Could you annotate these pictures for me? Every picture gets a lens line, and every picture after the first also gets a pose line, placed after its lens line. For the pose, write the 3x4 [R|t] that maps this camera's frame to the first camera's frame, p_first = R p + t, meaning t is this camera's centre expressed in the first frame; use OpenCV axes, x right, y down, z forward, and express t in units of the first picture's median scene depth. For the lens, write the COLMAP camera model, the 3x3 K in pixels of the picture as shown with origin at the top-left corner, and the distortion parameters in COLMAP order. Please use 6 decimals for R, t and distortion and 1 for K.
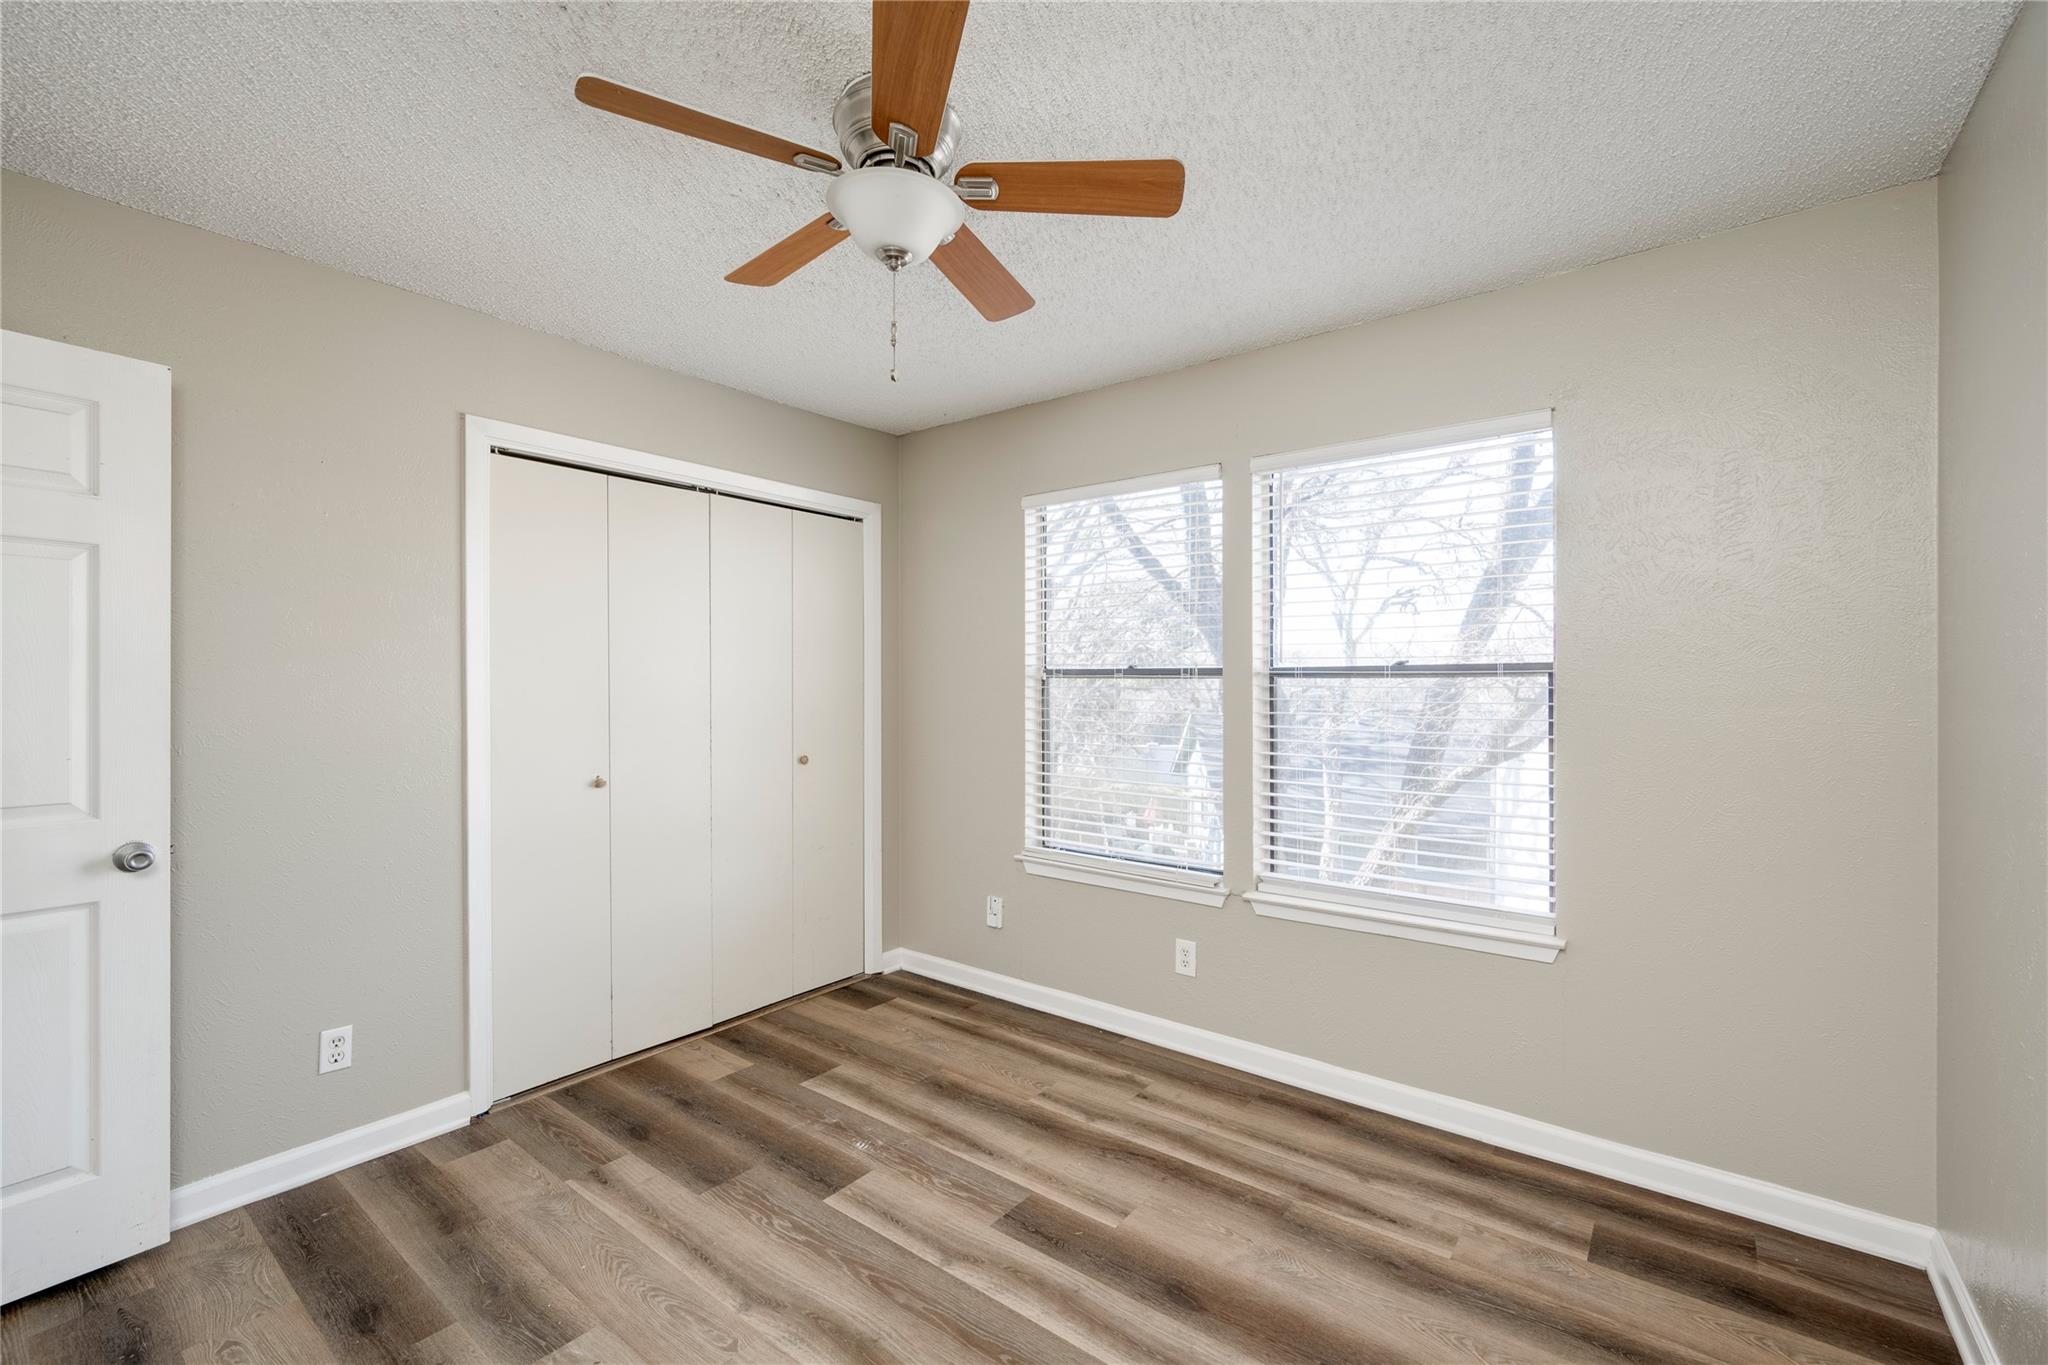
lens RADIAL K [[849.6, 0, 1031.8], [0, 849.6, 684.4], [0, 0, 1]] dist [-0.001581, -0.000102]
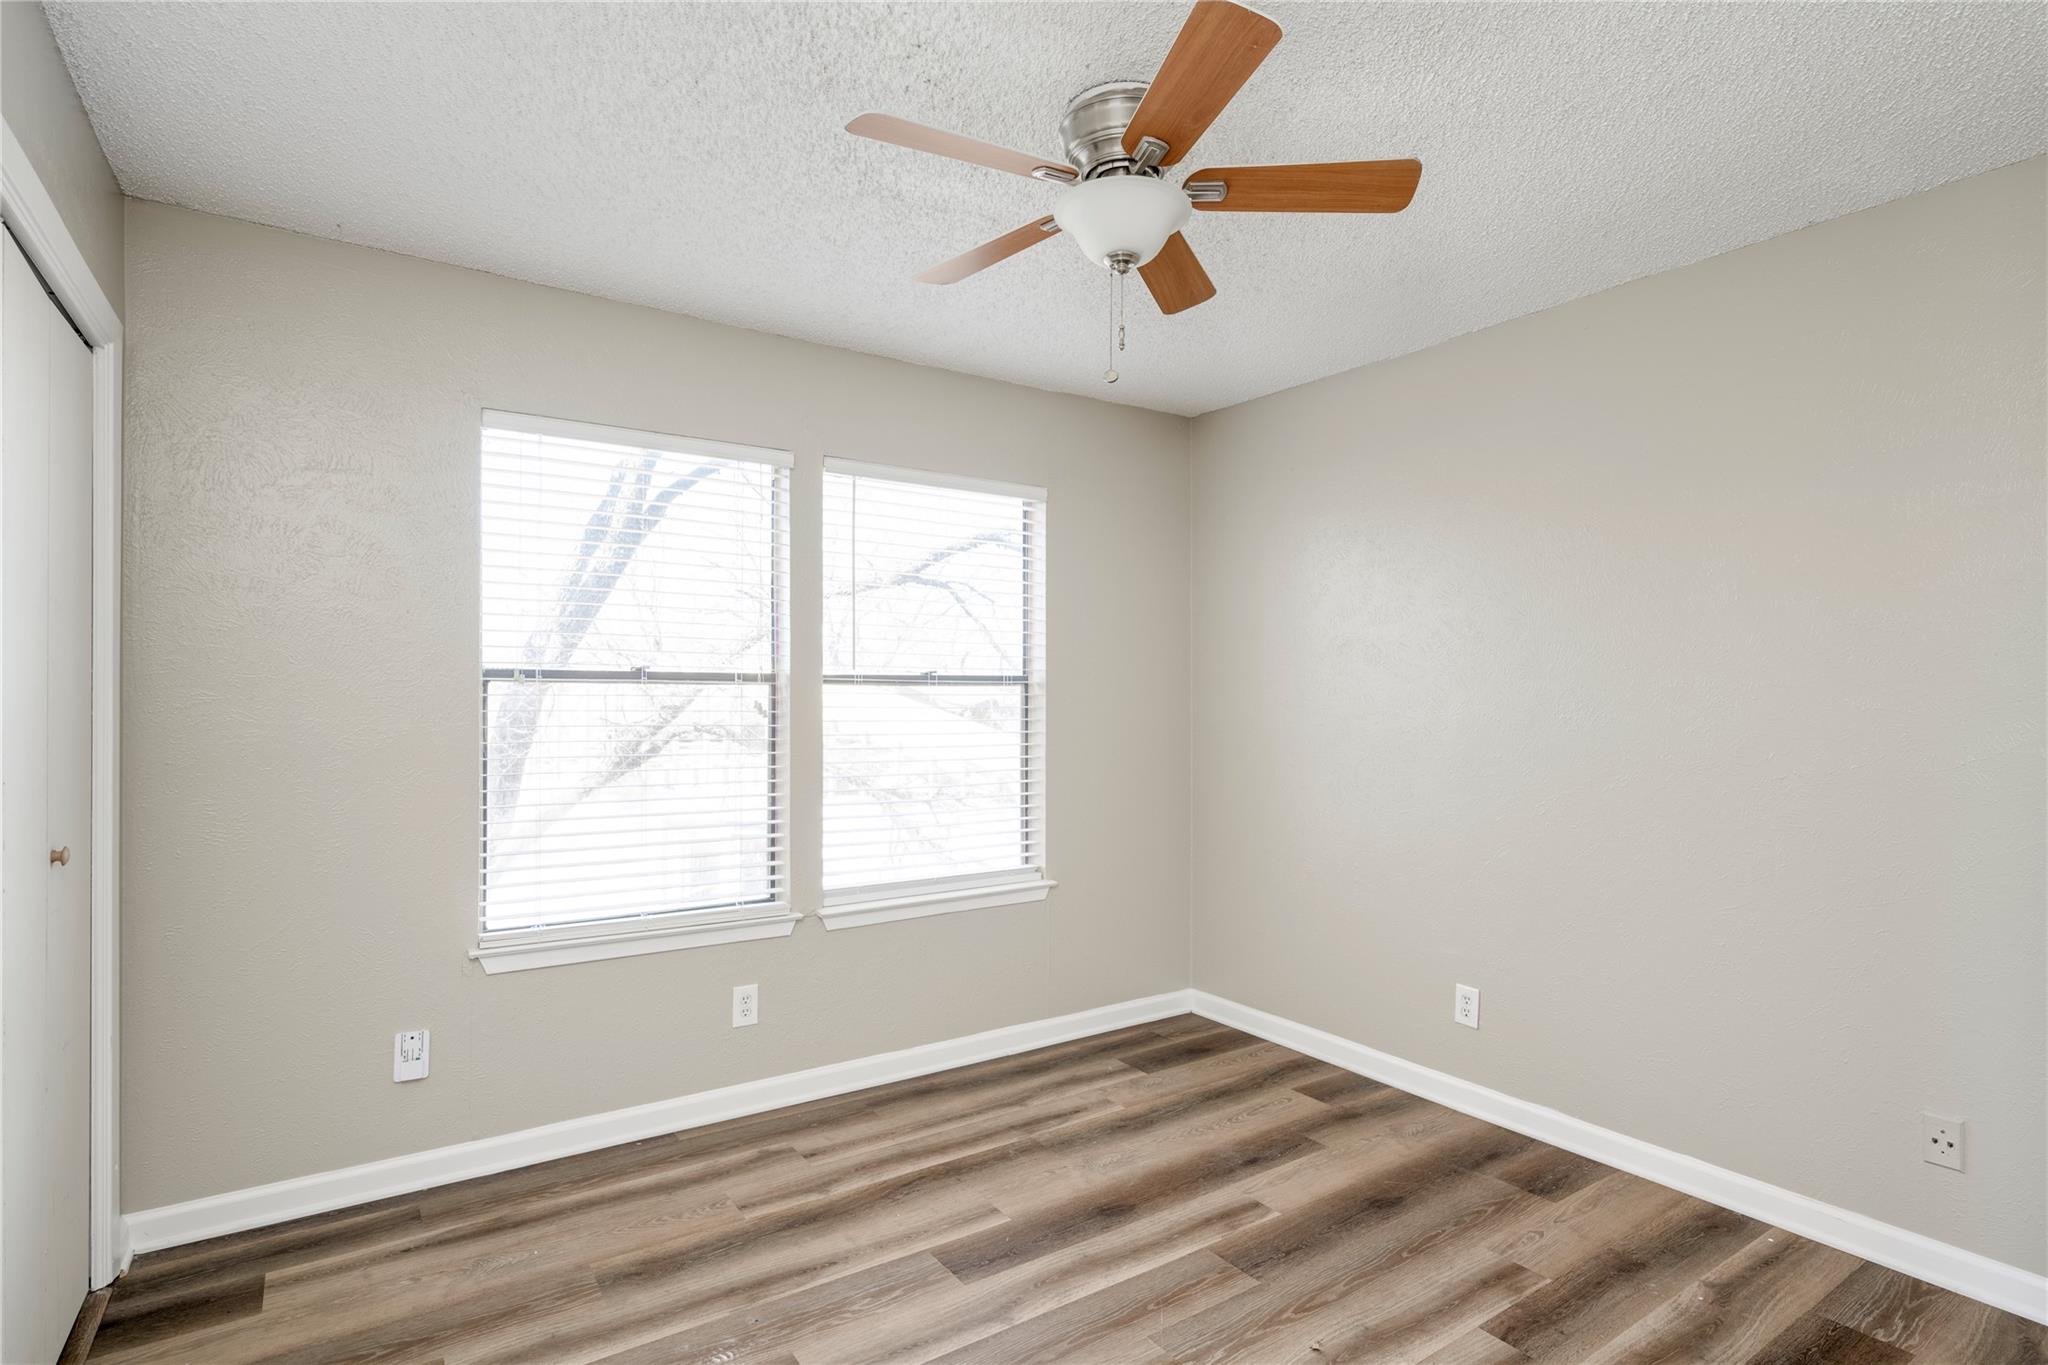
lens RADIAL K [[1025.7, 0, 1021.9], [0, 1025.7, 685.8], [0, 0, 1]] dist [-0.001851, 0.001456]
pose [[0.319065, 0.006403, 0.947711, -0.830139], [-0.003389, 0.999978, -0.005615, -0.001160], [-0.947727, -0.001420, 0.319080, 0.453509]]
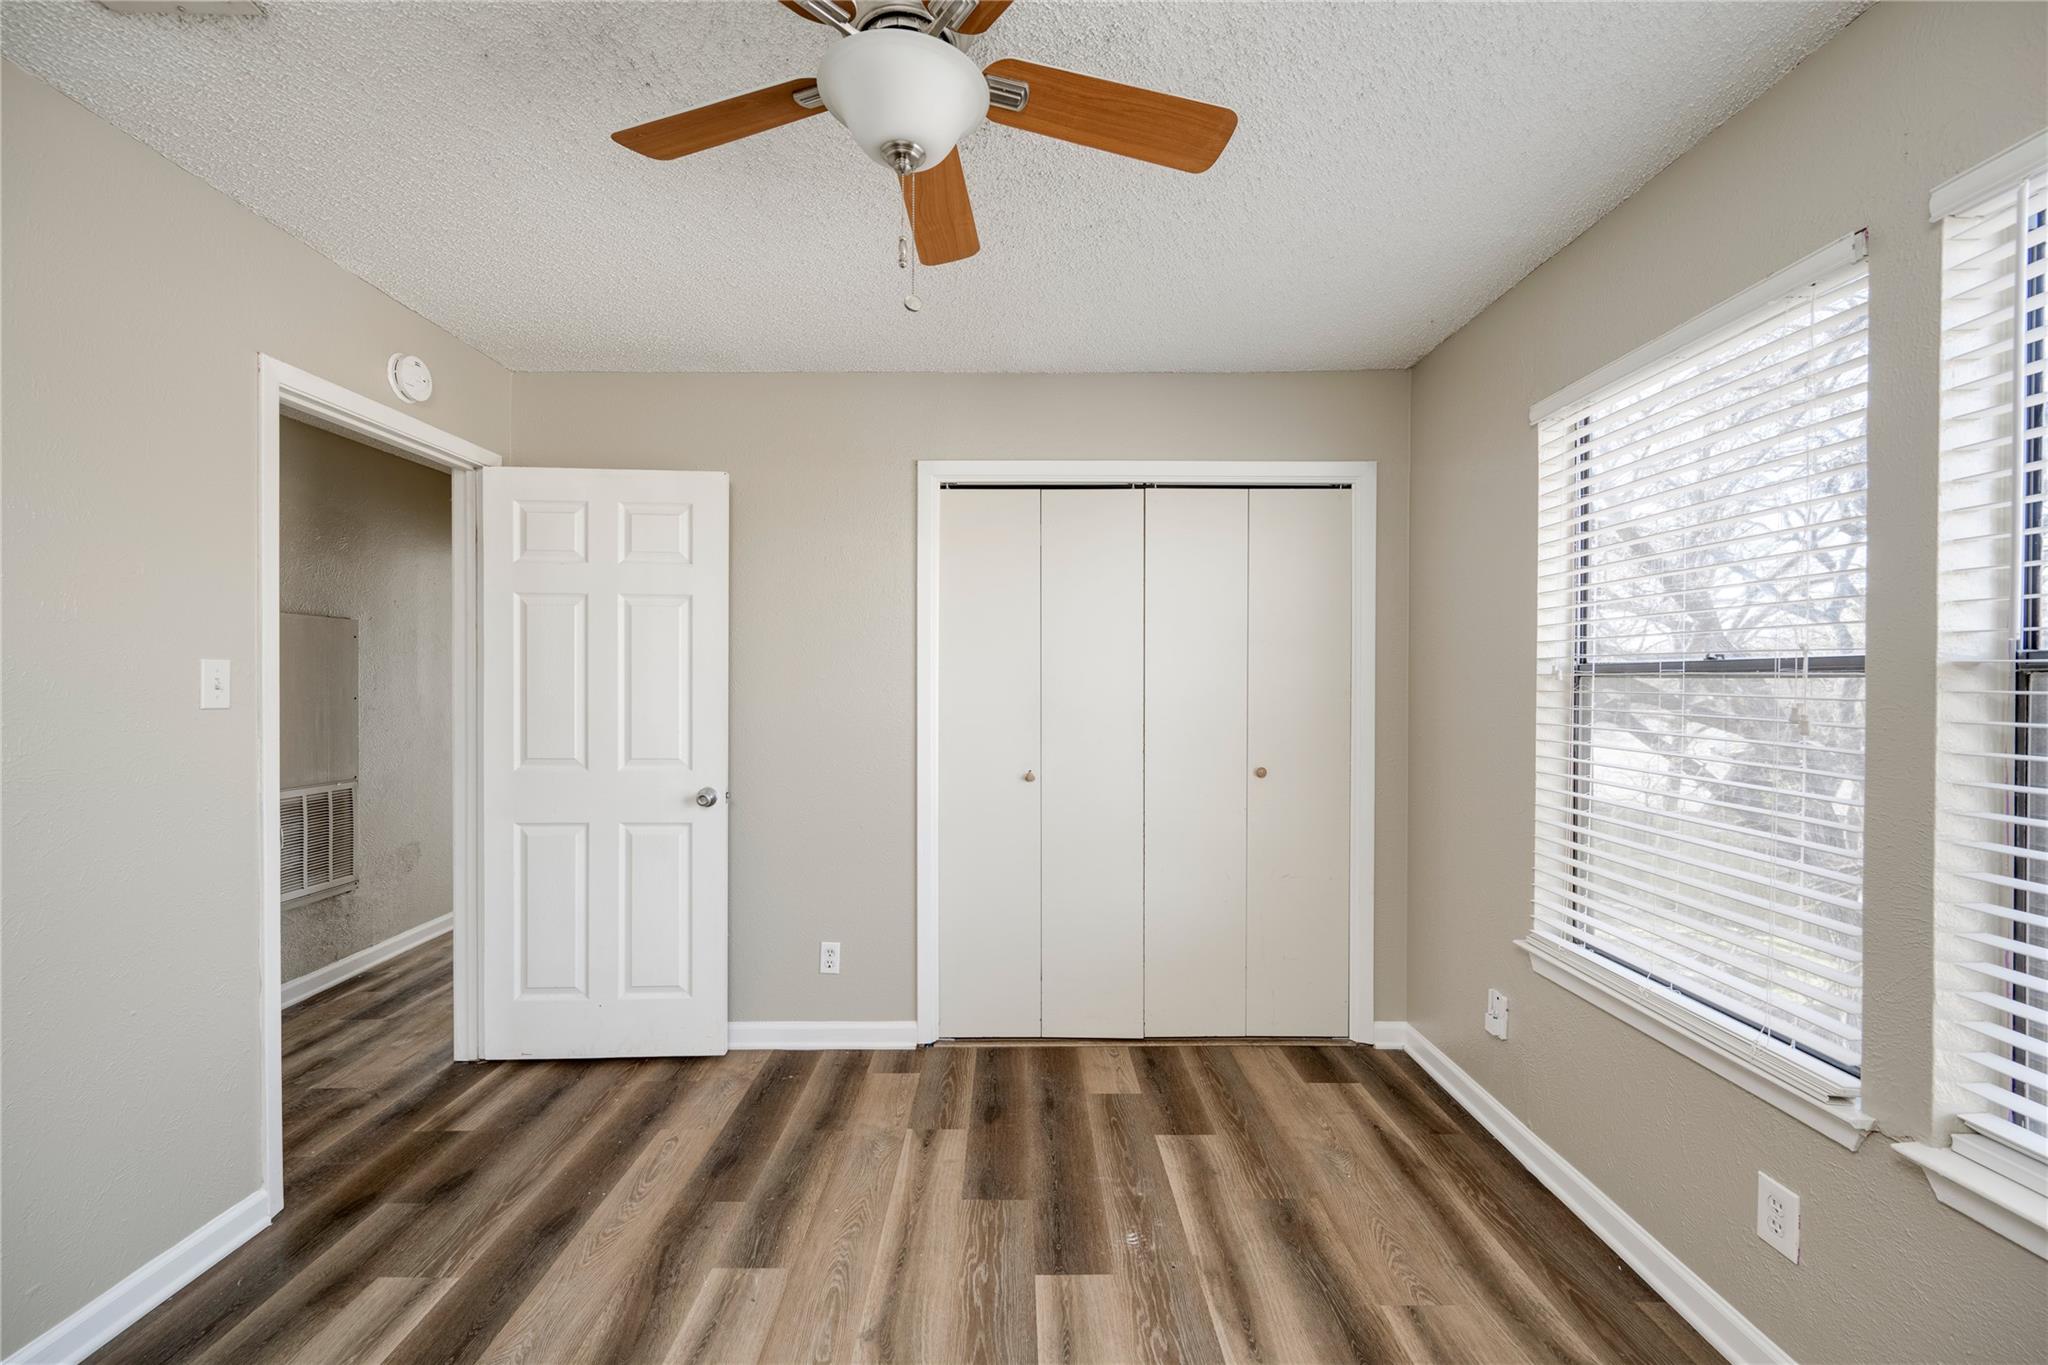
lens RADIAL K [[823.7, 0, 1025.0], [0, 823.7, 691.0], [0, 0, 1]] dist [0.000825, 0.000032]
pose [[0.619117, 0.008418, -0.785253, 0.330438], [-0.003361, 0.999962, 0.008070, -0.001541], [0.785291, -0.002357, 0.619122, 0.375546]]
